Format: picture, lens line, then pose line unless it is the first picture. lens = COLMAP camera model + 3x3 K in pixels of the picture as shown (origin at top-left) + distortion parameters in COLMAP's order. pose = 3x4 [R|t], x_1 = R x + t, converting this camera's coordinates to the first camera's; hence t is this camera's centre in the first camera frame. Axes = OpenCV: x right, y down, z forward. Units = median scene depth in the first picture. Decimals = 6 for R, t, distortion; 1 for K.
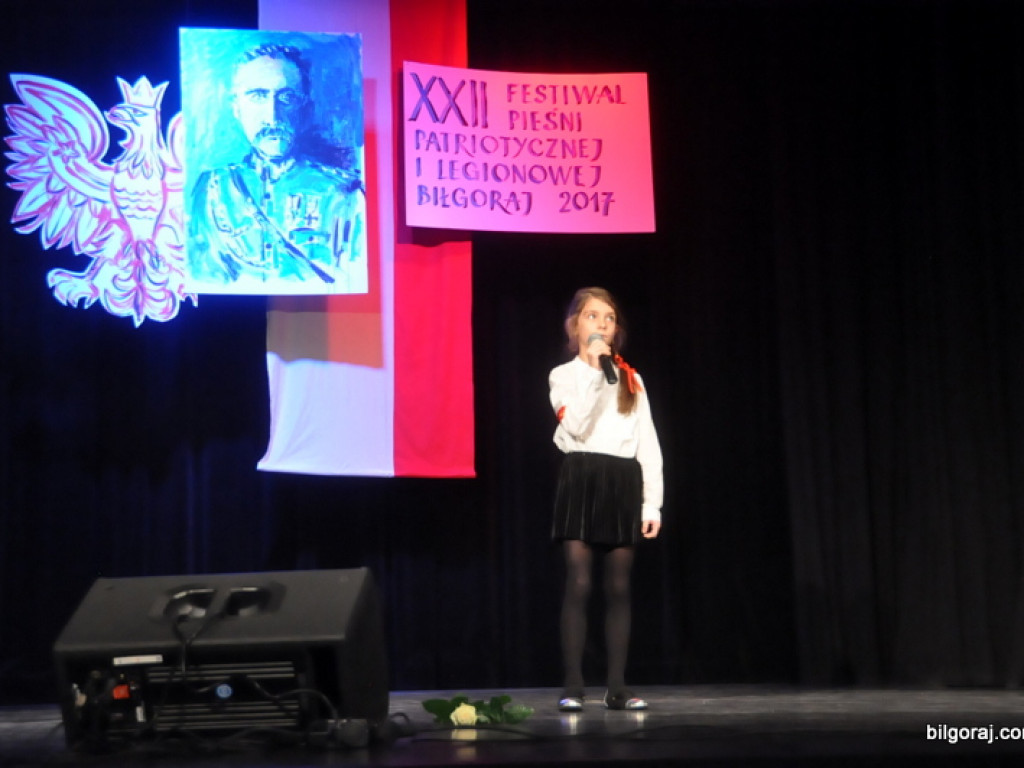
lens RADIAL K [[1919.5, 0, 512.0], [0, 1919.5, 384.0], [0, 0, 1]] dist [0.224356, 0.245009]
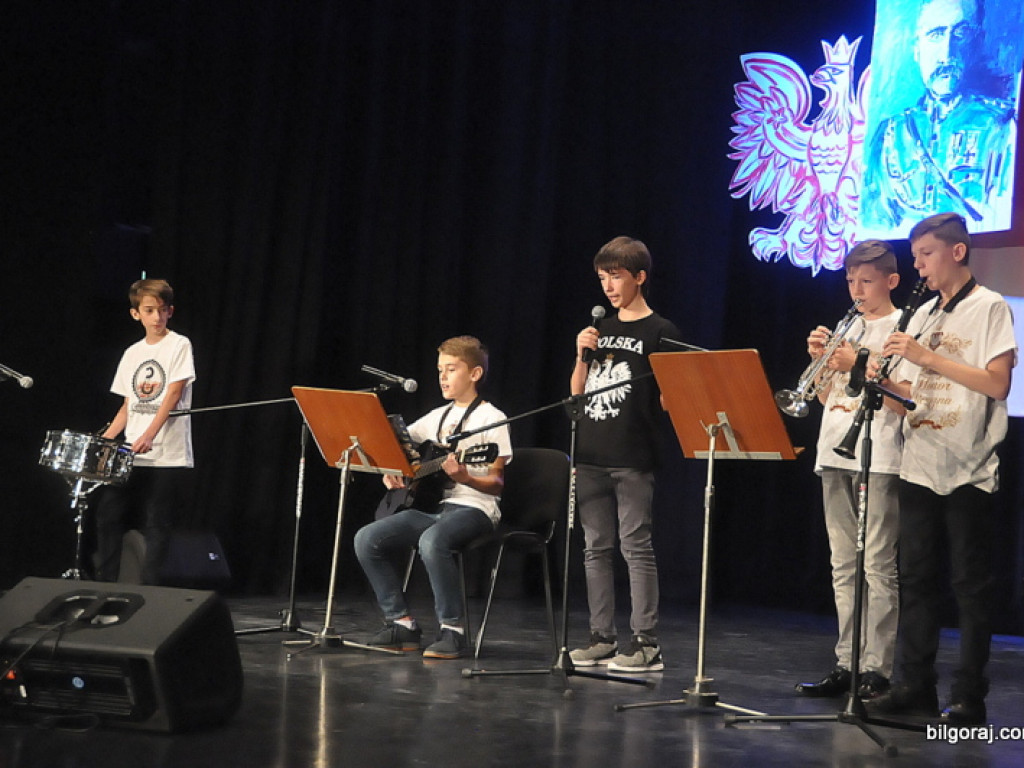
lens RADIAL K [[1919.5, 0, 512.0], [0, 1919.5, 384.0], [0, 0, 1]] dist [0.224356, 0.245009]
pose [[0.574222, 0.012485, -0.818604, 0.576843], [0.043560, 0.998001, 0.045777, -0.025807], [0.817540, -0.061945, 0.572530, 0.240094]]
